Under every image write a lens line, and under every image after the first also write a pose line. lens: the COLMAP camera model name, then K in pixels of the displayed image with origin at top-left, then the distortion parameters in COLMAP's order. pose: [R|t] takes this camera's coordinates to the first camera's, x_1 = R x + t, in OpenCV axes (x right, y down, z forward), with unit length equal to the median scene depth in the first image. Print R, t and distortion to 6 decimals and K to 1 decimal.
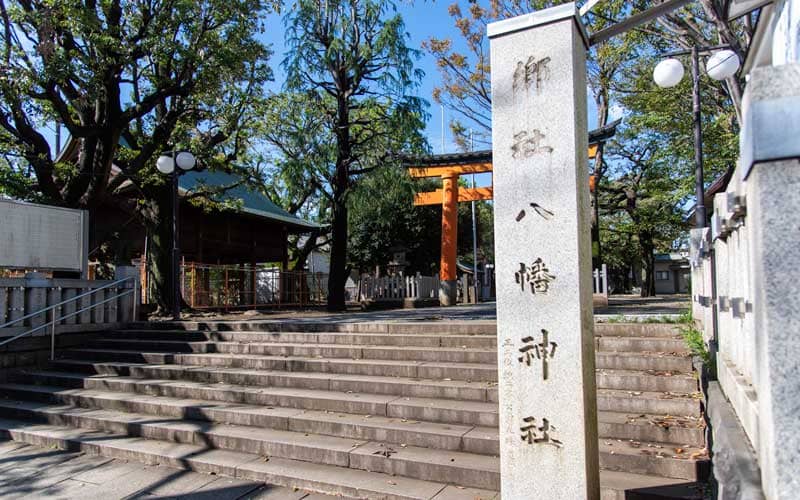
lens RADIAL K [[531.8, 0, 397.1], [0, 531.8, 269.0], [0, 0, 1]] dist [0.000441, -0.000727]
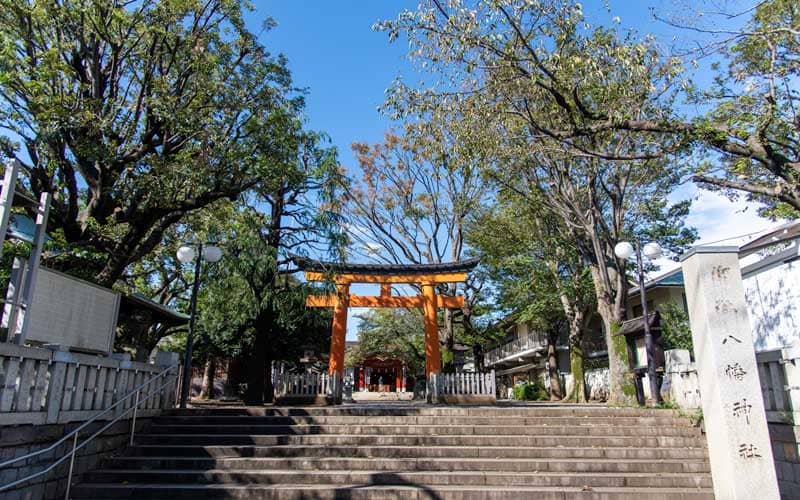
lens RADIAL K [[526.6, 0, 400.0], [0, 526.6, 250.0], [0, 0, 1]] dist [-0.002133, -0.002799]
pose [[0.911296, 0.130684, 0.390463, -0.274686], [-0.039563, 0.971699, -0.232884, 0.012486], [-0.409847, 0.196779, 0.890676, -0.056541]]
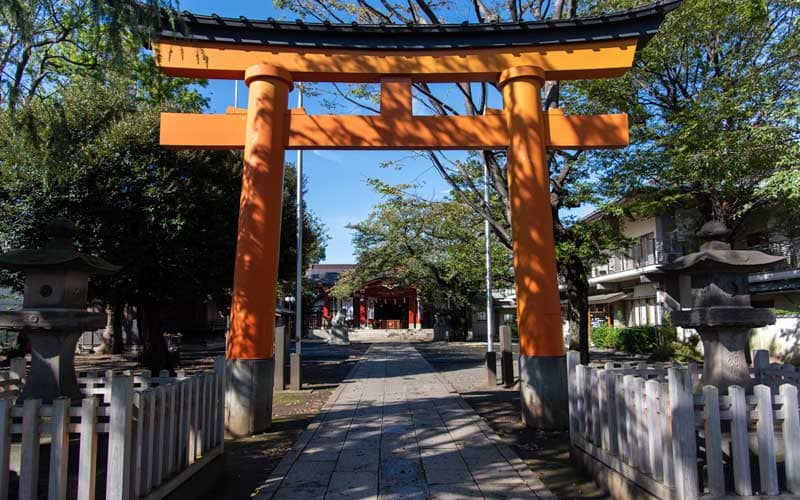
lens RADIAL K [[526.6, 0, 400.0], [0, 526.6, 250.0], [0, 0, 1]] dist [-0.002133, -0.002799]
pose [[0.916855, 0.064579, 0.393963, 0.054926], [-0.029573, 0.995105, -0.094294, -0.026402], [-0.398124, 0.074803, 0.914277, 0.755232]]
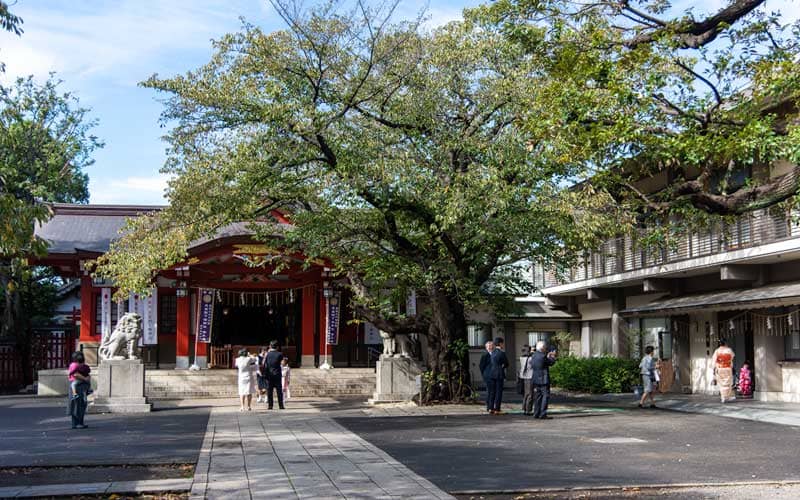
lens RADIAL K [[1003.9, 0, 400.0], [0, 1003.9, 250.0], [0, 0, 1]] dist [-0.001224, -0.004278]
pose [[0.844078, 0.069236, 0.531732, 0.234590], [-0.037791, 0.996844, -0.069808, 0.011247], [-0.534888, 0.038829, 0.844030, 1.334572]]
